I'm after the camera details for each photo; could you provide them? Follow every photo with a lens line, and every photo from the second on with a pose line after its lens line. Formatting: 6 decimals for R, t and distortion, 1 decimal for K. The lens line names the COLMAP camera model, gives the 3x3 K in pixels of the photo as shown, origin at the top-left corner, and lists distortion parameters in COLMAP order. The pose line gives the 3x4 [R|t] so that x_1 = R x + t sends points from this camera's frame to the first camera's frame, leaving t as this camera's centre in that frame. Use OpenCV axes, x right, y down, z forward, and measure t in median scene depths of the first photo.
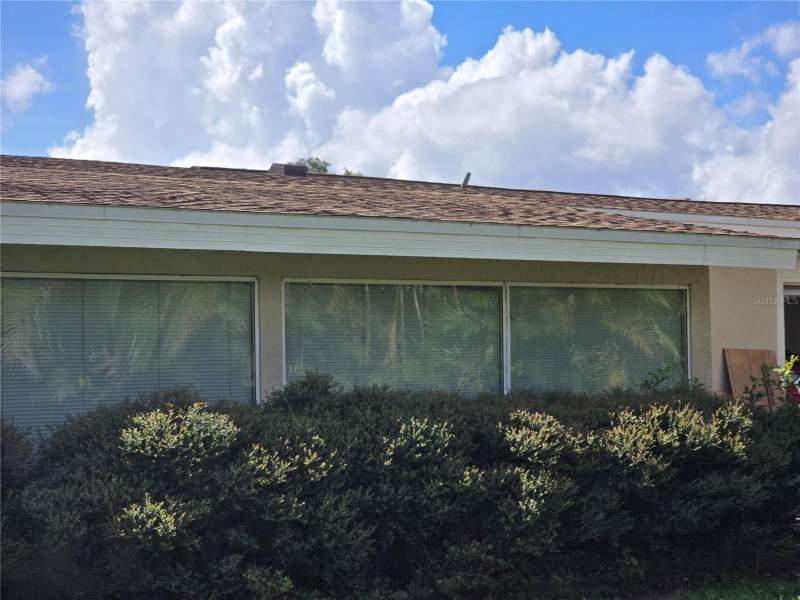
lens RADIAL K [[1596.9, 0, 399.8], [0, 1596.9, 299.7], [0, 0, 1]] dist [0.154531, 0.000000]
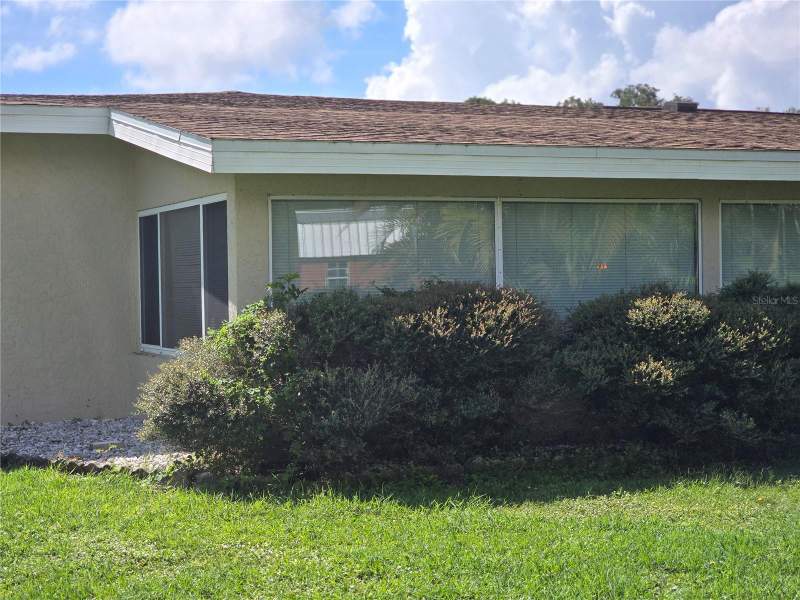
lens RADIAL K [[1596.9, 0, 384.1], [0, 1596.9, 268.8], [0, 0, 1]] dist [0.154531, 0.000000]
pose [[0.978837, -0.007114, -0.204520, -0.090534], [0.012805, 0.999566, 0.026515, 0.004910], [0.204242, -0.028573, 0.978503, -0.386051]]
